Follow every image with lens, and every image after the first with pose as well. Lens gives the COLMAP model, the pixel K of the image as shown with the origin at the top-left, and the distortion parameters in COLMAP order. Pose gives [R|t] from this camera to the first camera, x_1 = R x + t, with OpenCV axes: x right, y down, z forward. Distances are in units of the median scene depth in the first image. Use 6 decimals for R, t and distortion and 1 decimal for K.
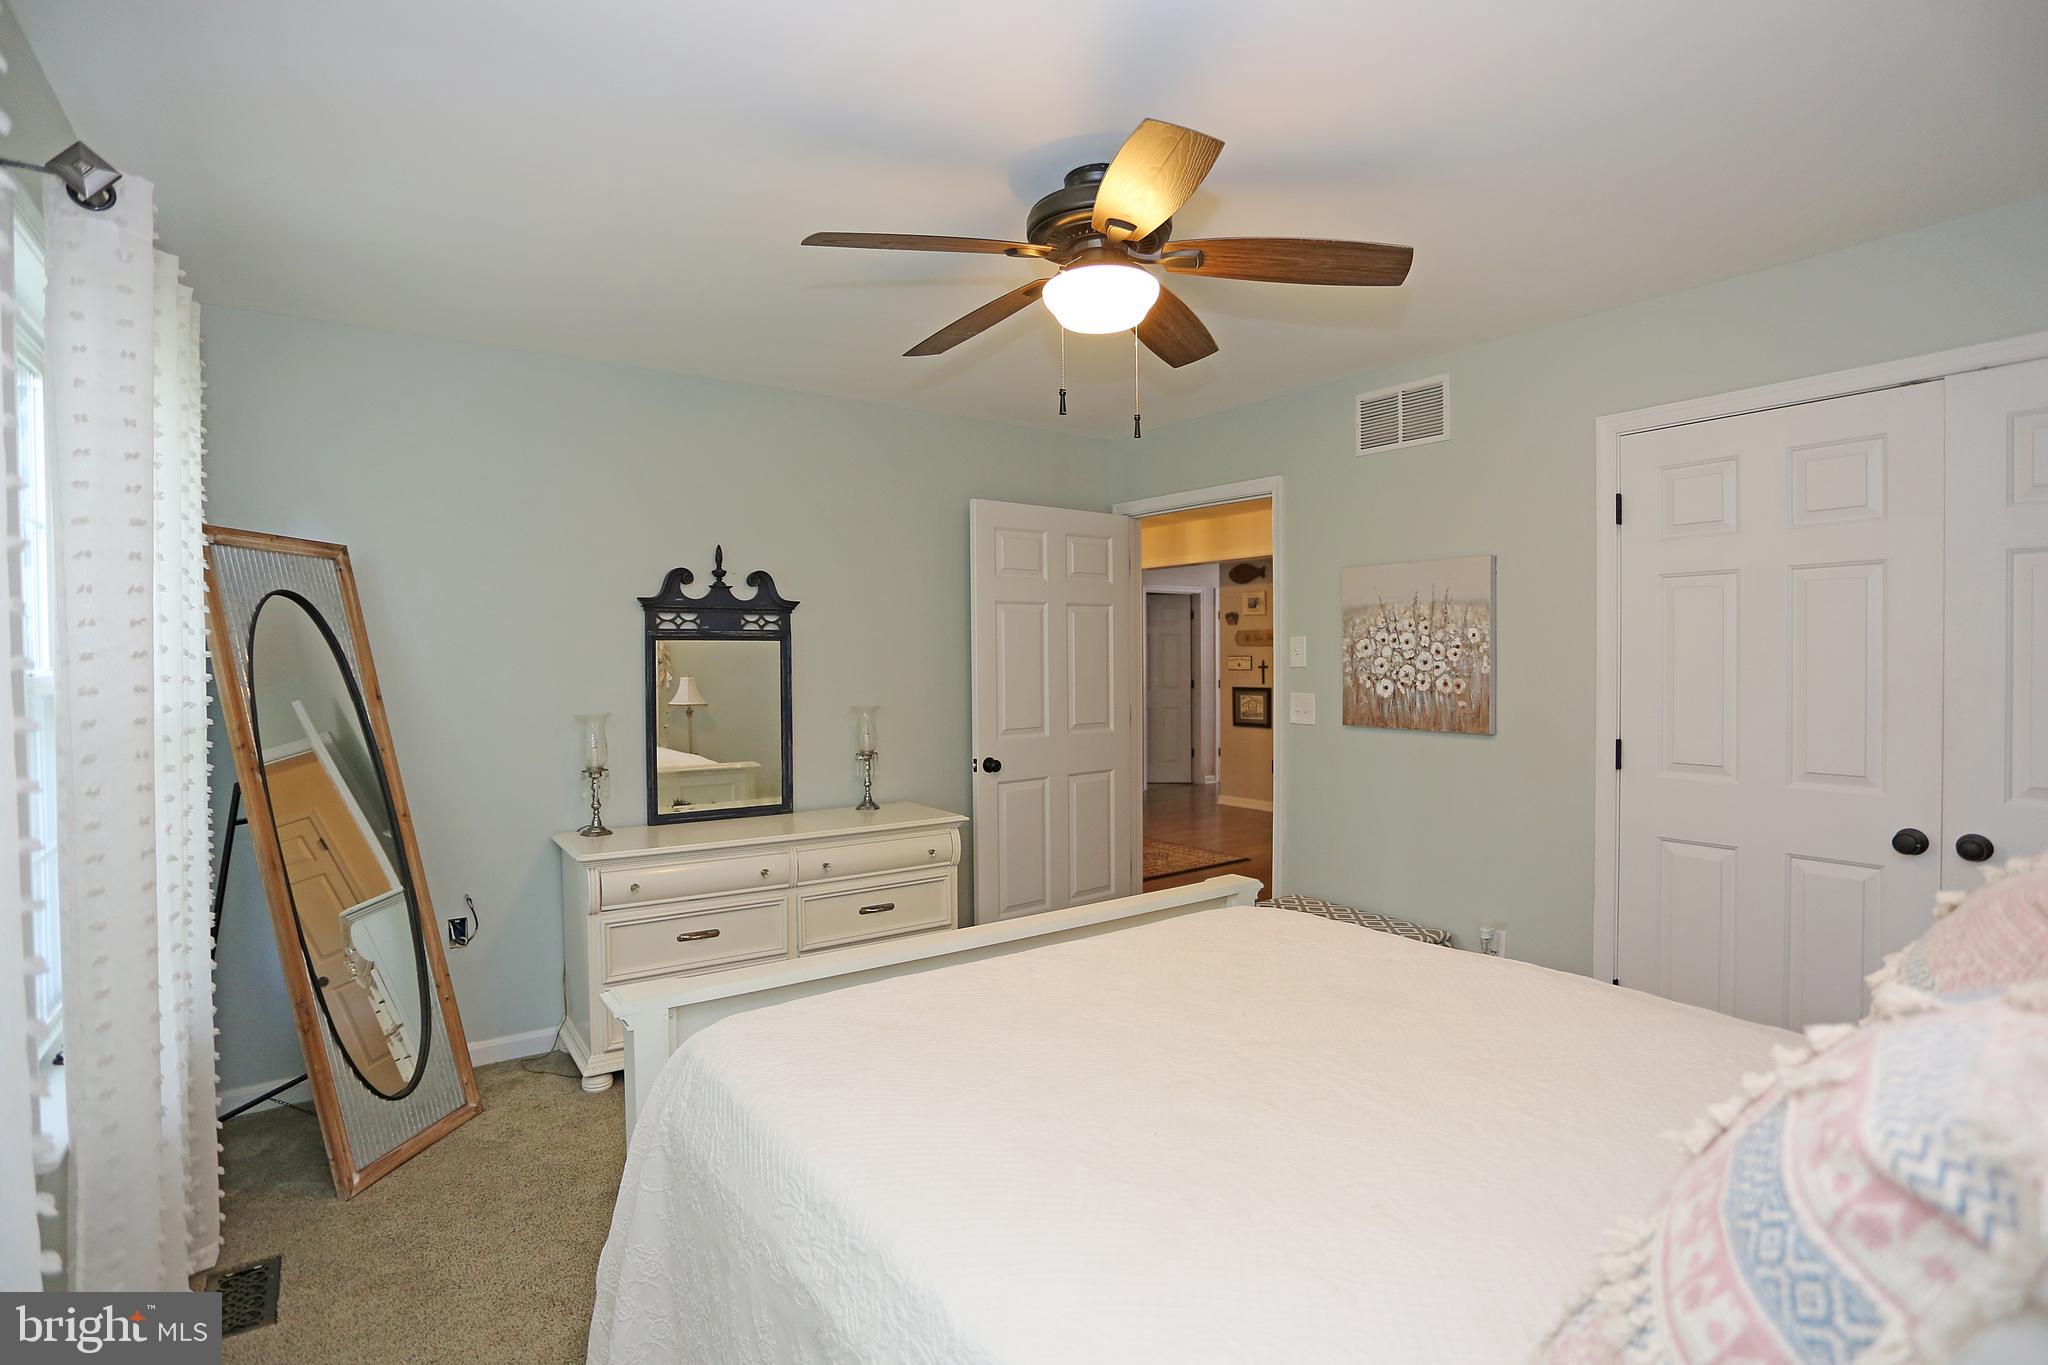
lens RADIAL K [[1050.4, 0, 1036.6], [0, 1050.4, 673.1], [0, 0, 1]] dist [-0.044898, 0.000627]
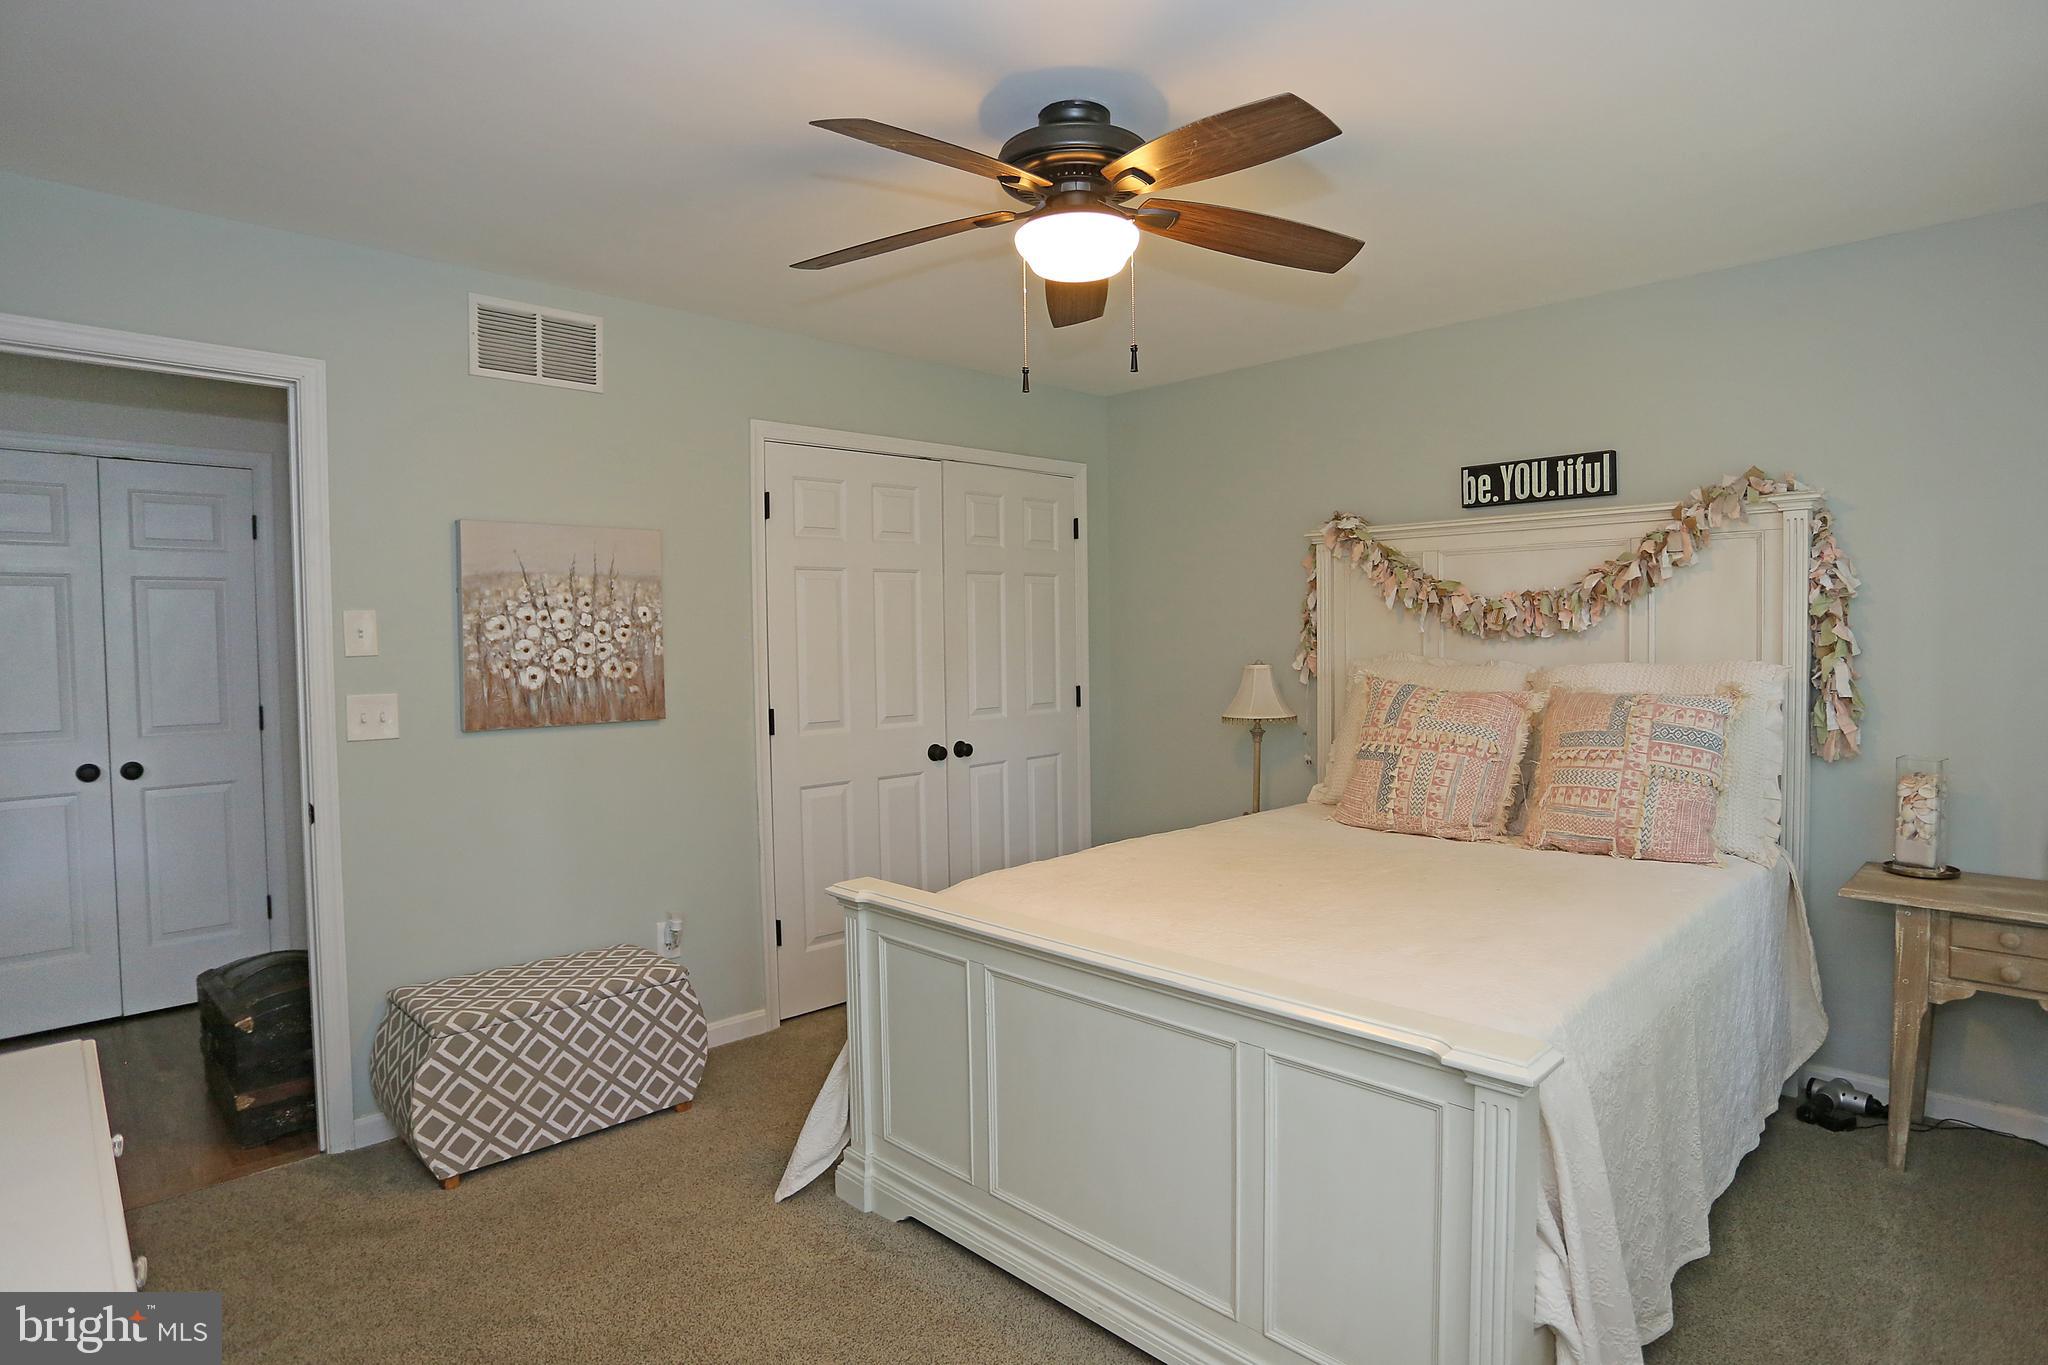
lens RADIAL K [[1050.4, 0, 1034.8], [0, 1050.4, 684.3], [0, 0, 1]] dist [-0.044898, 0.000627]
pose [[-0.148624, -0.029341, 0.988458, -0.526702], [0.039179, 0.998600, 0.035533, 0.006387], [-0.988117, 0.044008, -0.147266, 0.755792]]
